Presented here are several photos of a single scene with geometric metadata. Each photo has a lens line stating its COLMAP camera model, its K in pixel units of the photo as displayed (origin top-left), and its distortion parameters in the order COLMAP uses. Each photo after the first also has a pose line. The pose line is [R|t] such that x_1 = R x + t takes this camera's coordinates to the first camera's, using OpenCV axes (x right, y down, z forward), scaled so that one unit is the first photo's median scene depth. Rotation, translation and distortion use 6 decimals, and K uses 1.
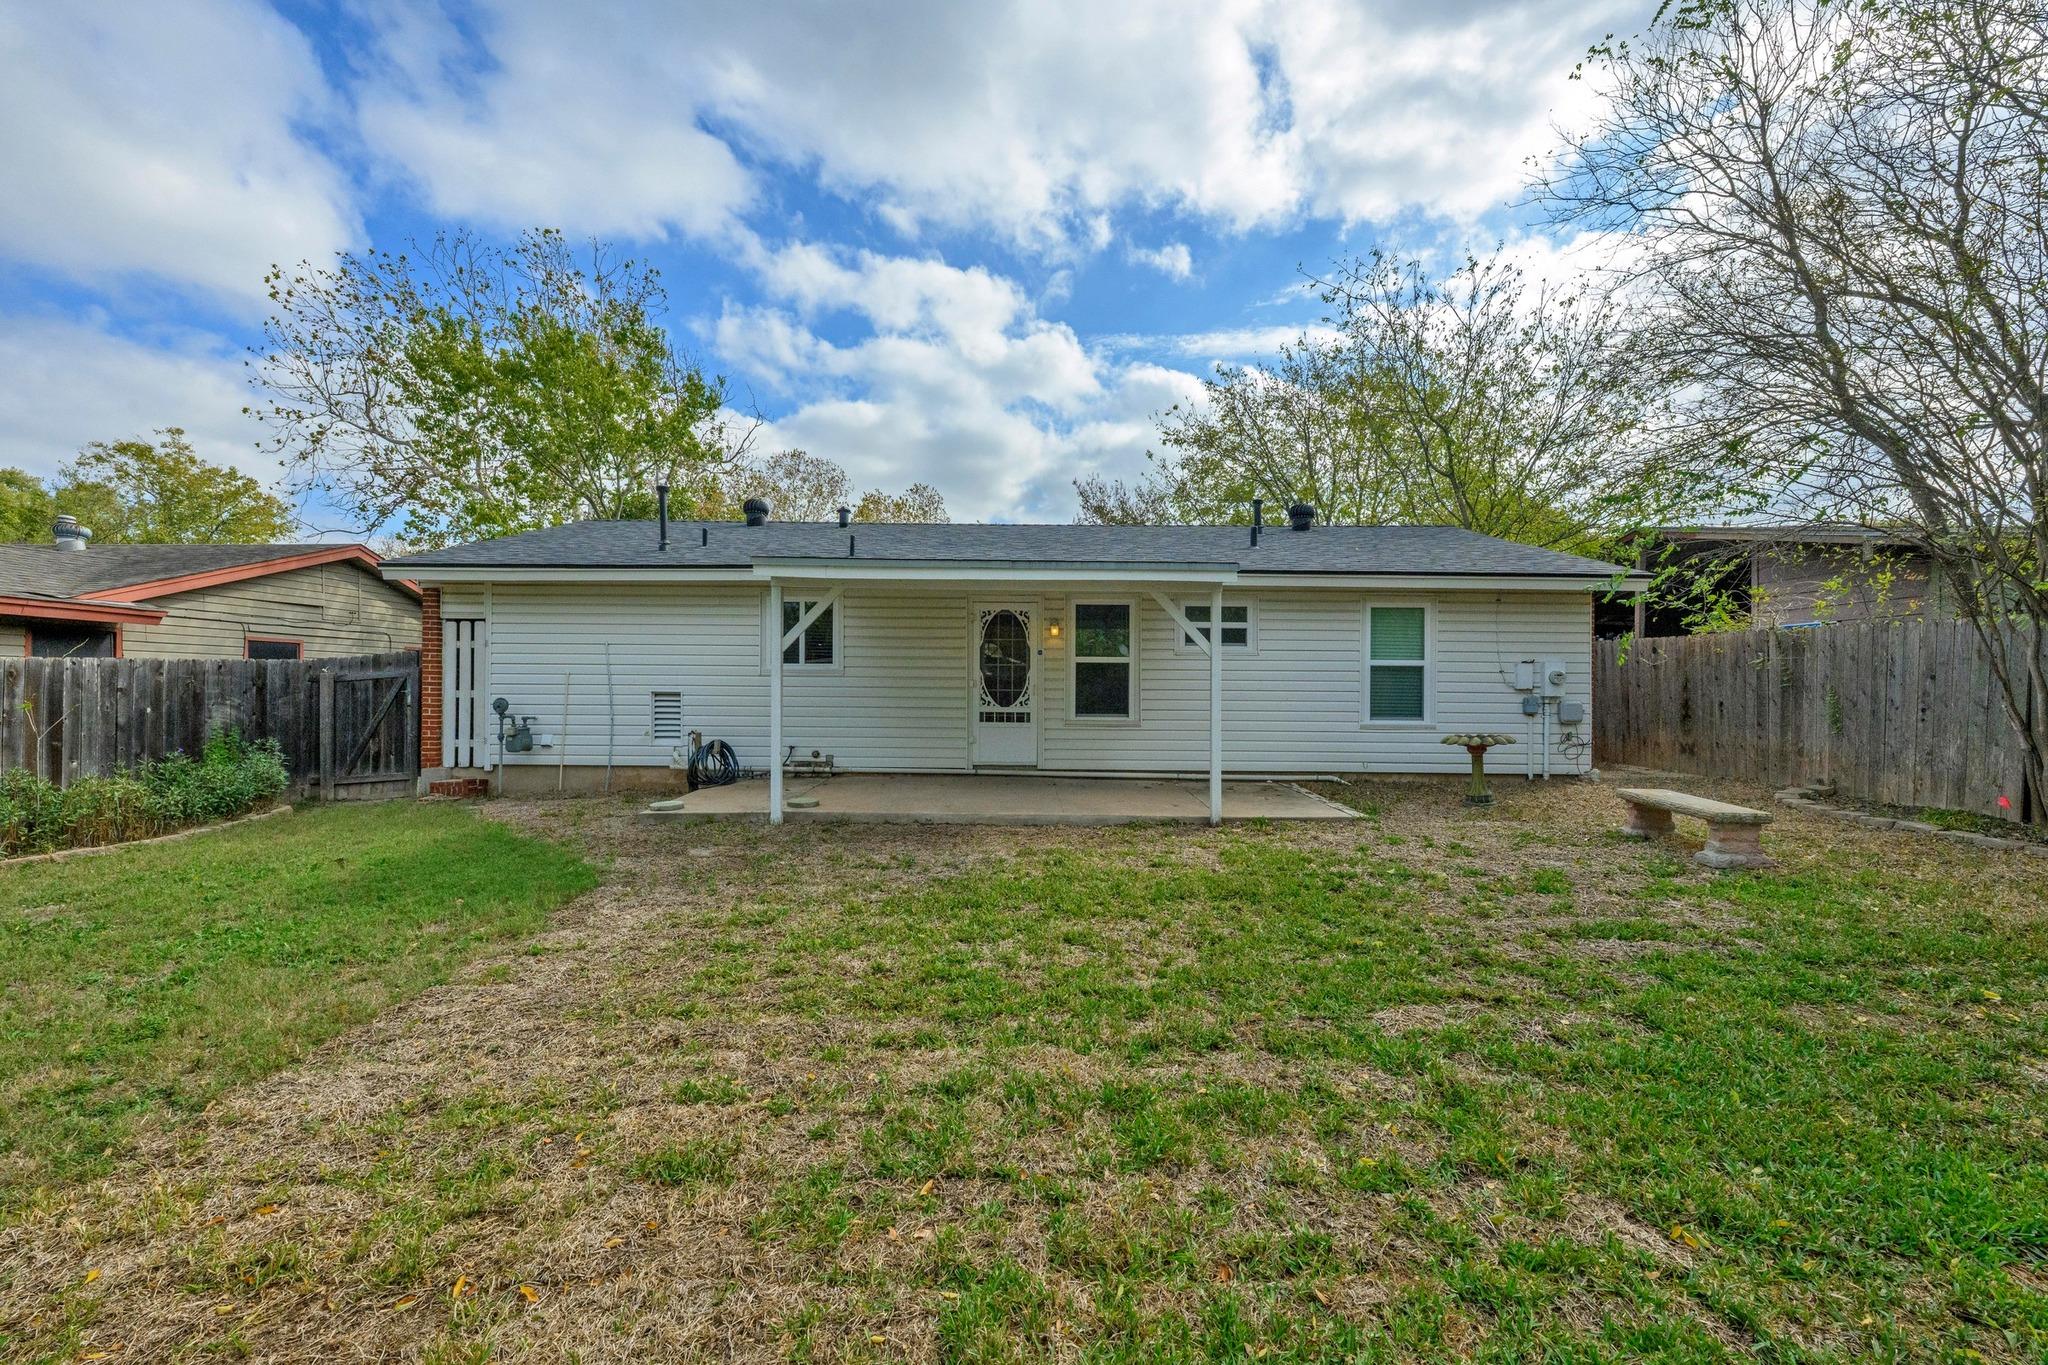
lens RADIAL K [[825.4, 0, 1016.9], [0, 825.4, 676.2], [0, 0, 1]] dist [0.003019, -0.000112]
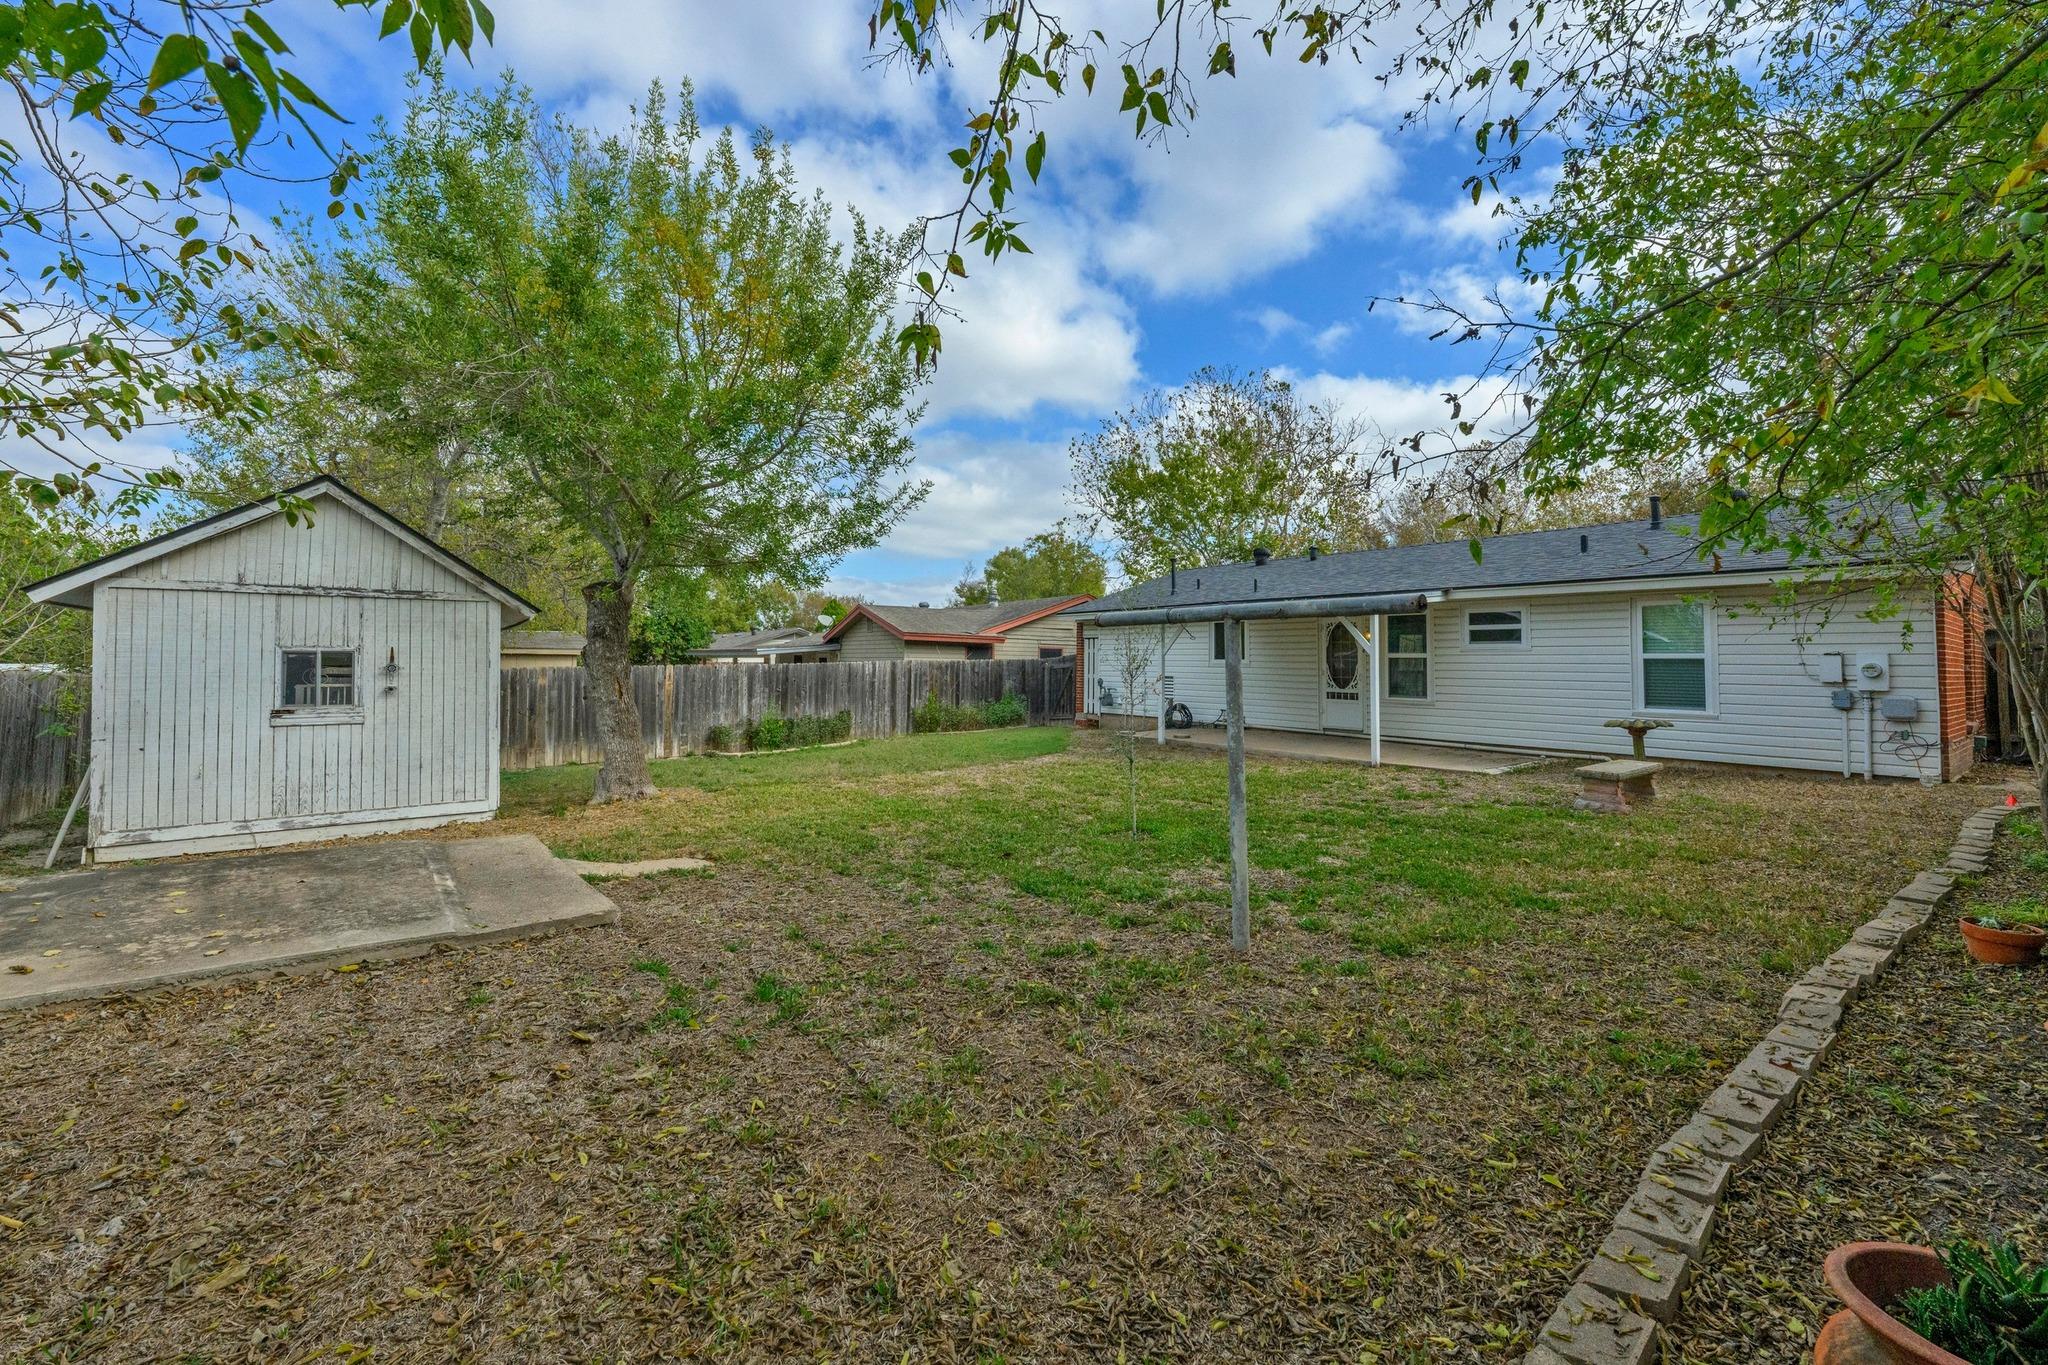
lens RADIAL K [[825.4, 0, 1025.3], [0, 825.4, 639.1], [0, 0, 1]] dist [0.003019, -0.000112]
pose [[0.618784, -0.024893, -0.785166, 0.788674], [0.007460, 0.999639, -0.025813, -0.017324], [0.785526, 0.010116, 0.618747, -0.347292]]
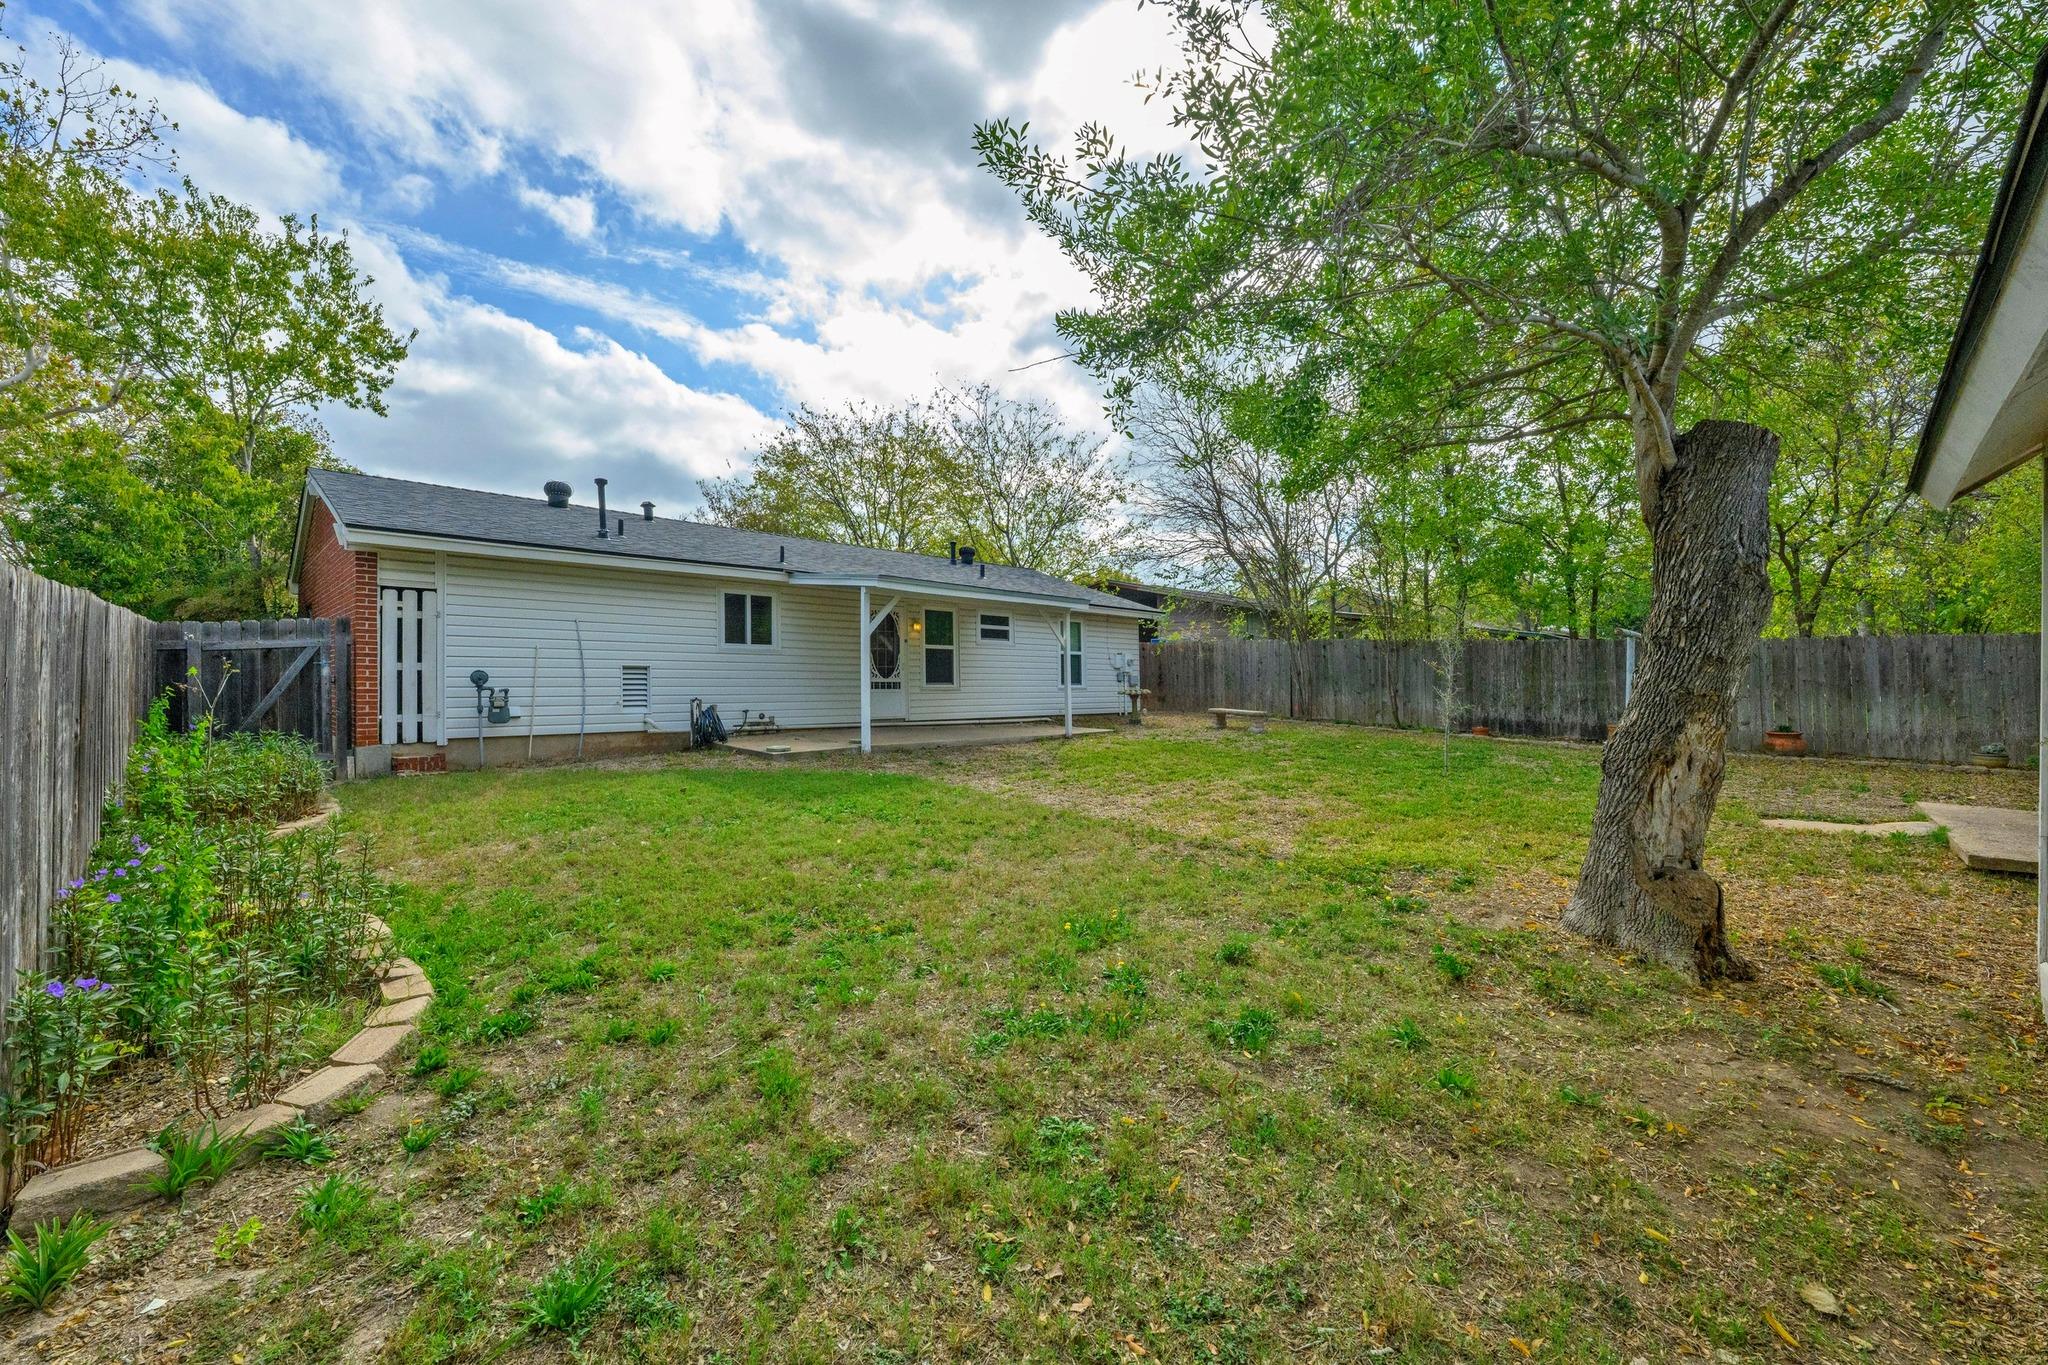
lens RADIAL K [[825.4, 0, 1038.2], [0, 825.4, 679.7], [0, 0, 1]] dist [0.003019, -0.000112]
pose [[0.703534, -0.003738, 0.710652, -0.842800], [-0.003739, 0.999953, 0.008962, 0.025450], [-0.710652, -0.008962, 0.703486, -0.190860]]
